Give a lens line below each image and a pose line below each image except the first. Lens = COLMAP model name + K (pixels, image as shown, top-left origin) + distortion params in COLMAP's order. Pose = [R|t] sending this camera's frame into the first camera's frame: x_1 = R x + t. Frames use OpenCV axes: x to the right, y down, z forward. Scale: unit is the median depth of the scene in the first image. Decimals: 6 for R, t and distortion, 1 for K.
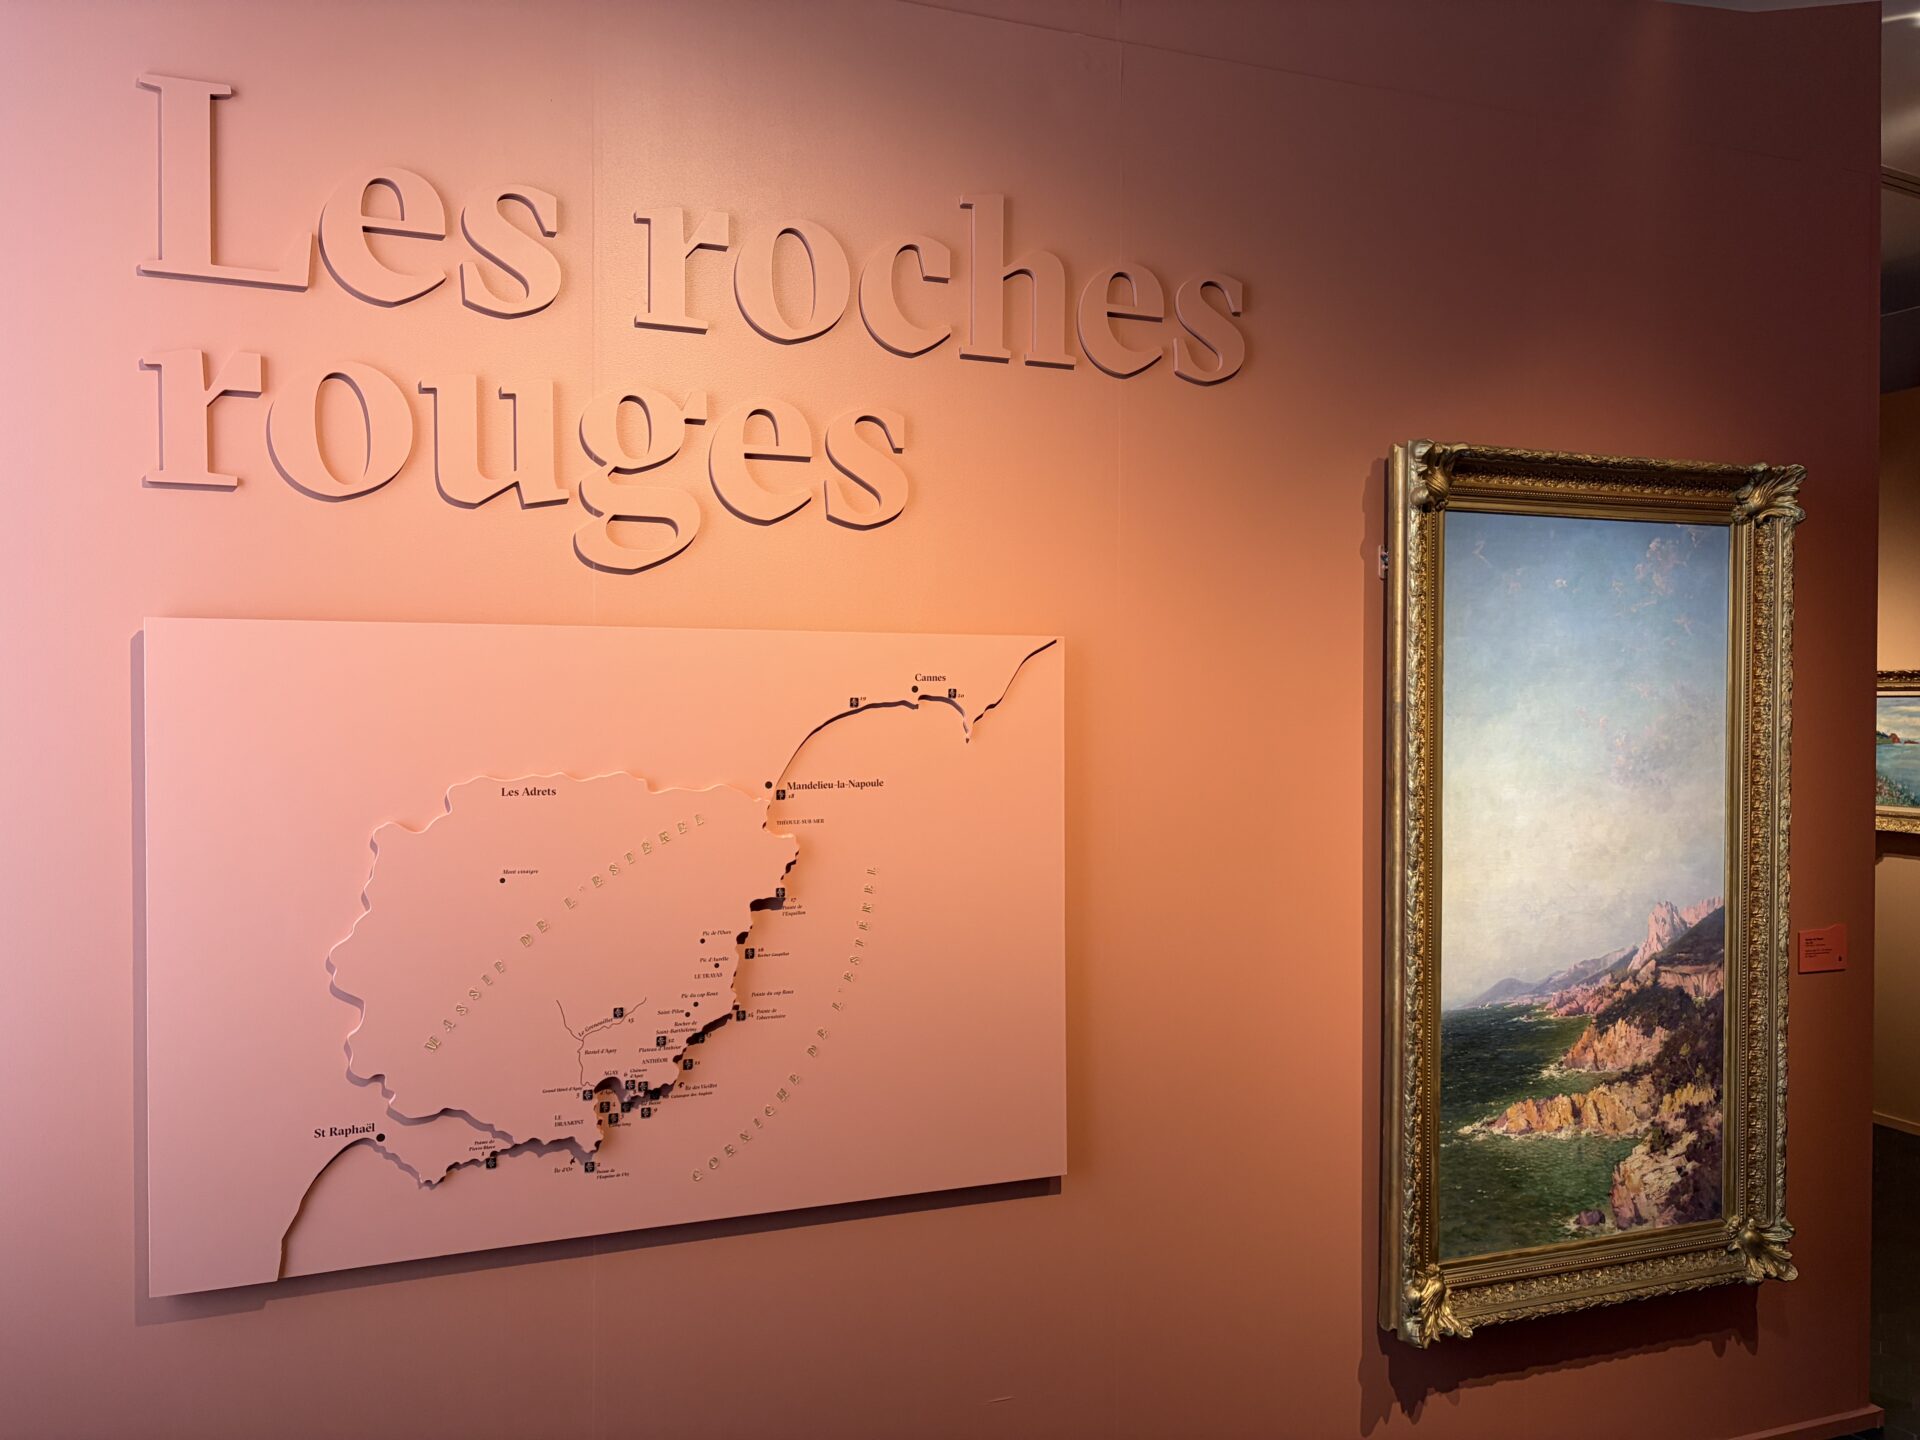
lens RADIAL K [[1450.3, 0, 959.0], [0, 1450.3, 725.9], [0, 0, 1]] dist [0.006171, -0.013607]
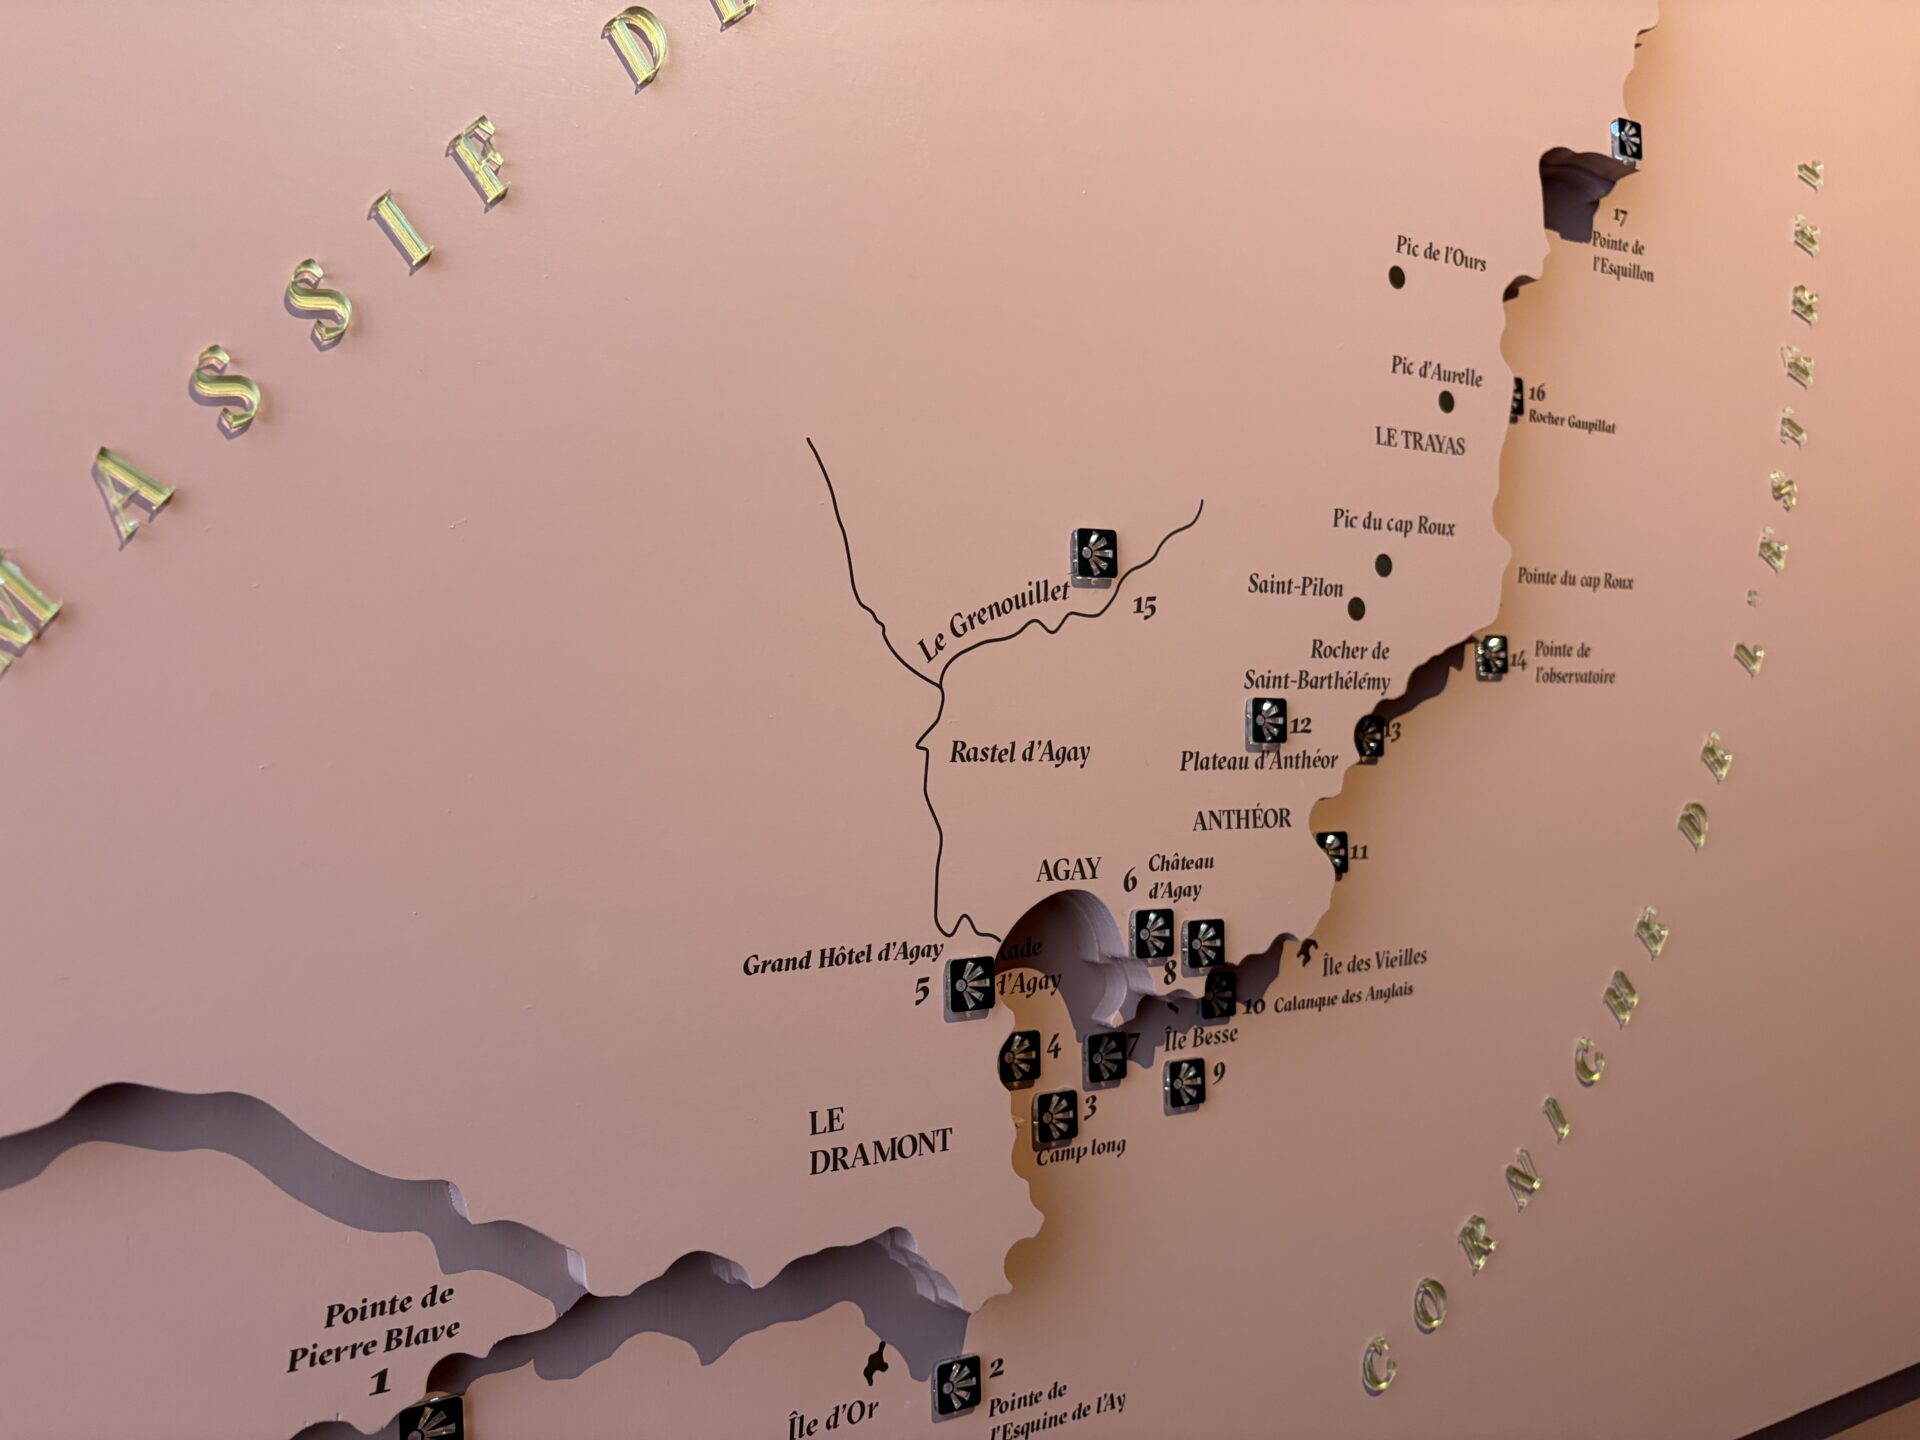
lens RADIAL K [[1450.3, 0, 959.5], [0, 1450.3, 711.5], [0, 0, 1]] dist [0.006171, -0.013607]
pose [[0.990381, -0.018104, 0.137176, -0.277769], [0.024604, 0.998646, -0.045842, 0.225504], [-0.136160, 0.048776, 0.989485, 0.809821]]
